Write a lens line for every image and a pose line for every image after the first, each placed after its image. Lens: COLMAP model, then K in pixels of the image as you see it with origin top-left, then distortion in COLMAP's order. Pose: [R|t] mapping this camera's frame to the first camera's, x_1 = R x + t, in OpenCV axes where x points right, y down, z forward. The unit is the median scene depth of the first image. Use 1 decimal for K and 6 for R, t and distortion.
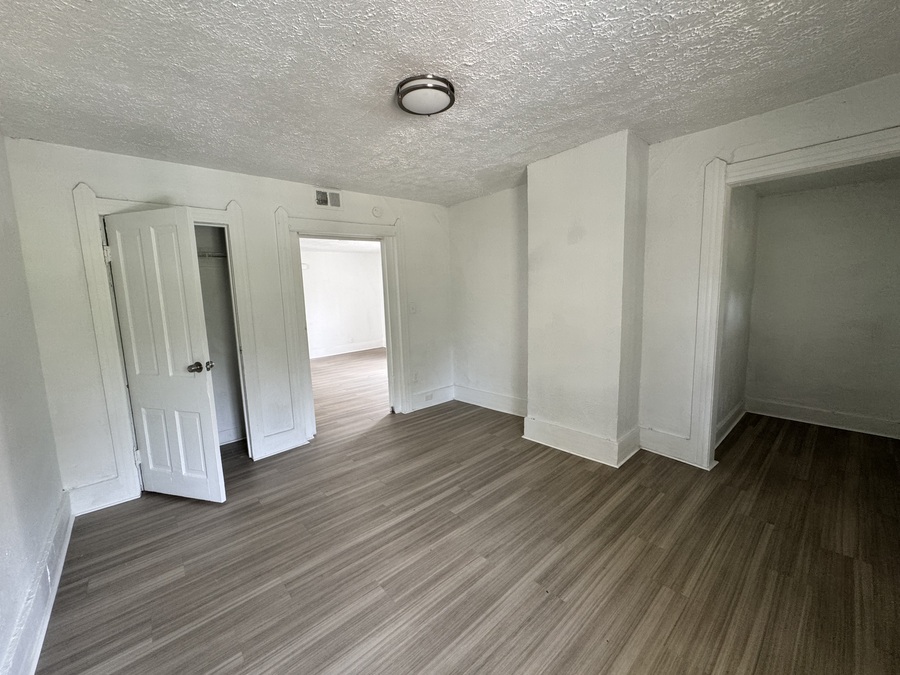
lens RADIAL K [[361.1, 0, 448.3], [0, 361.1, 338.1], [0, 0, 1]] dist [-0.006684, -0.000188]
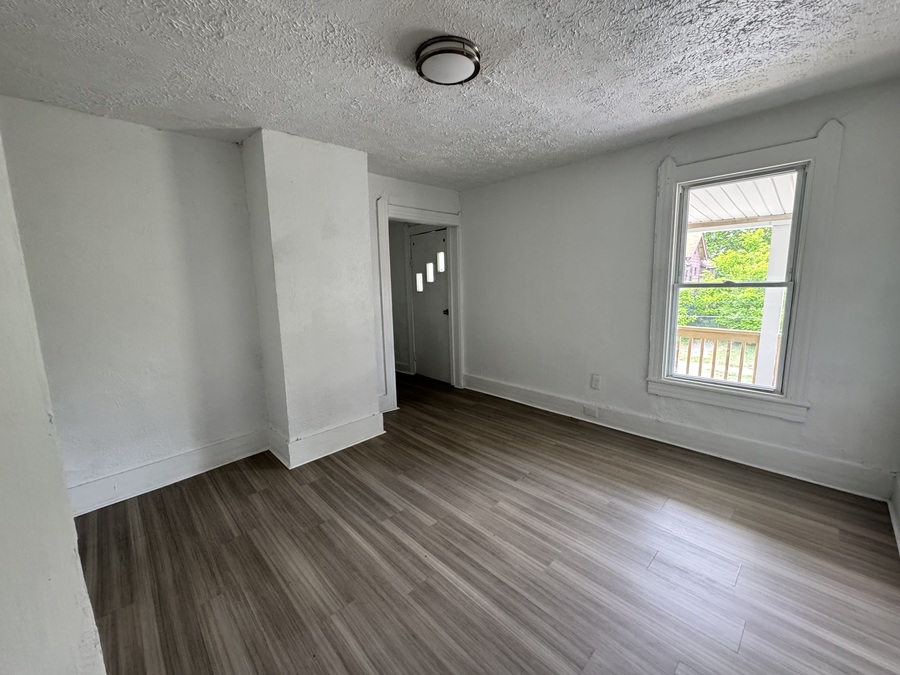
lens RADIAL K [[361.1, 0, 448.3], [0, 361.1, 338.1], [0, 0, 1]] dist [-0.006684, -0.000188]
pose [[-0.044073, -0.124676, 0.991218, -0.802527], [0.154160, 0.979450, 0.130050, -0.088707], [-0.987062, 0.158538, -0.023947, 0.870106]]
